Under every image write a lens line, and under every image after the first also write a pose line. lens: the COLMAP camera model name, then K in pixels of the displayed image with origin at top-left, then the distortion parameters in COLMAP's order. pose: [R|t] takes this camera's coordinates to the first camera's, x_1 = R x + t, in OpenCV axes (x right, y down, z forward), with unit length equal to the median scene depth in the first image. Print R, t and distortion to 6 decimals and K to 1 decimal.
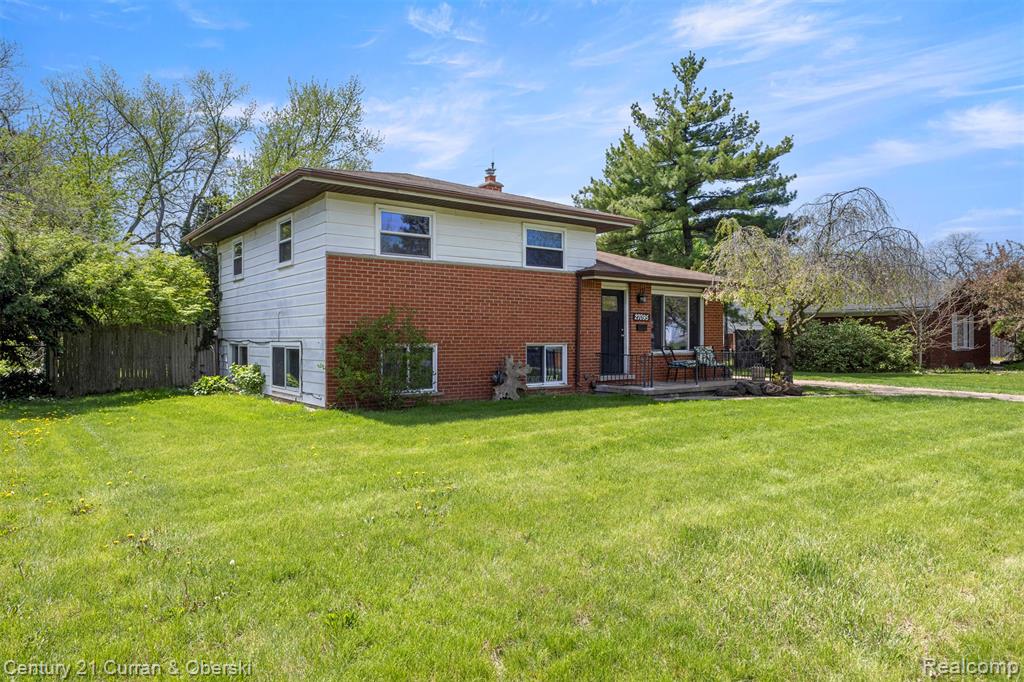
lens RADIAL K [[673.6, 0, 514.0], [0, 673.6, 360.0], [0, 0, 1]] dist [0.032110, -0.000481]
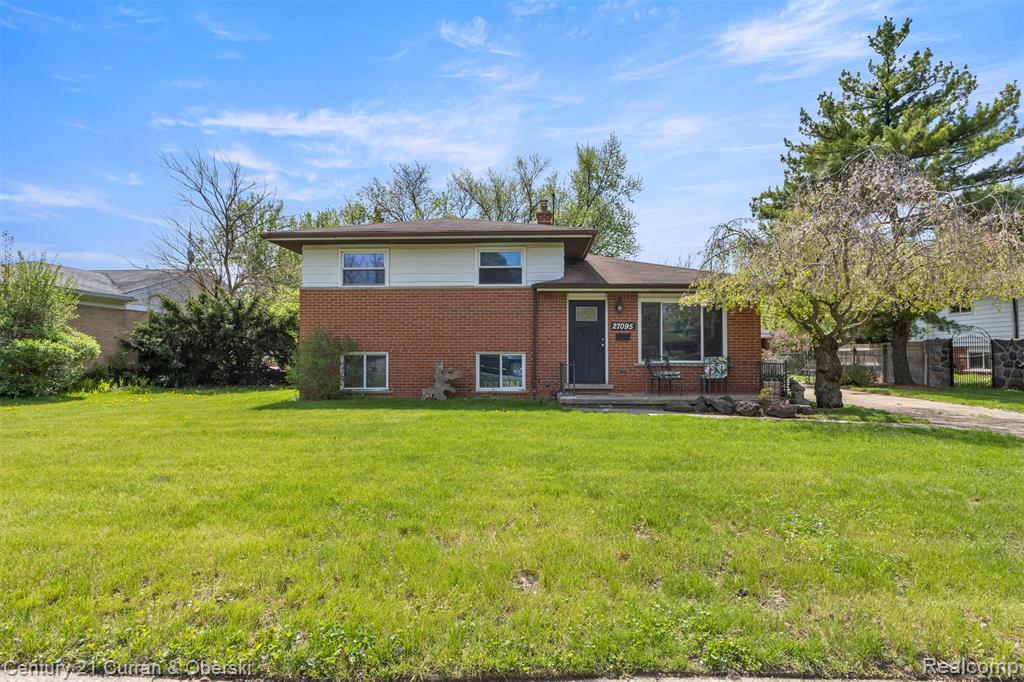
lens RADIAL K [[577.3, 0, 512.0], [0, 577.3, 341.0], [0, 0, 1]] dist [0.002371, 0.000133]
pose [[0.768222, -0.012089, -0.640069, 0.658660], [-0.020884, 0.998816, -0.043930, -0.001784], [0.639842, 0.047116, 0.767061, 0.275329]]
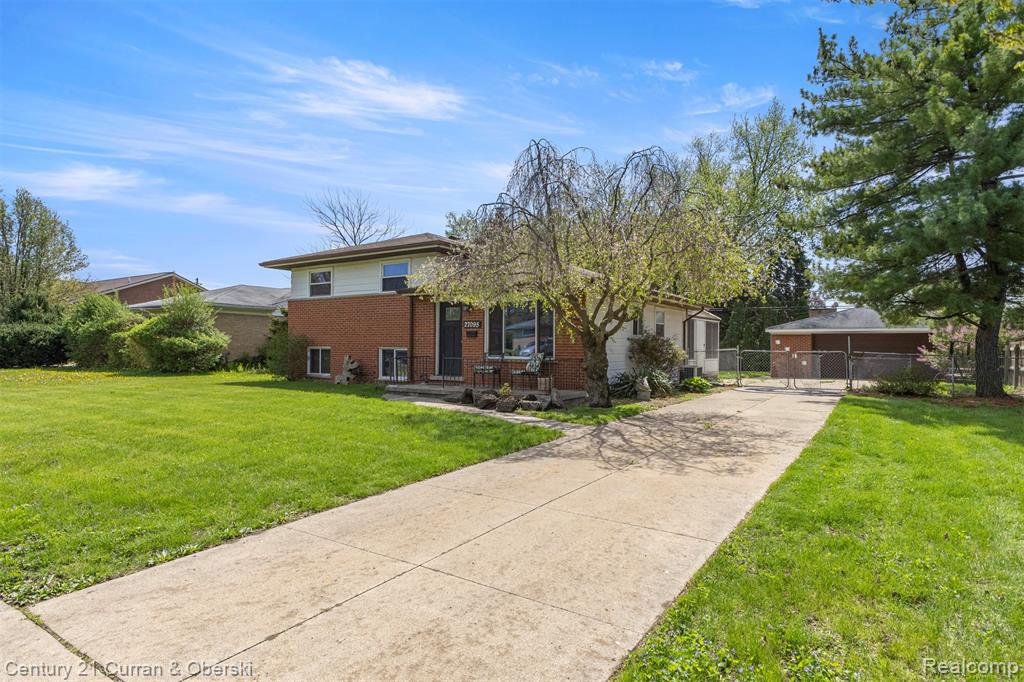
lens RADIAL K [[577.3, 0, 512.0], [0, 577.3, 341.0], [0, 0, 1]] dist [0.002371, 0.000133]
pose [[0.327724, -0.007510, -0.944744, 1.185504], [-0.038706, 0.999022, -0.021369, -0.021528], [0.943980, 0.043571, 0.327113, 0.829770]]
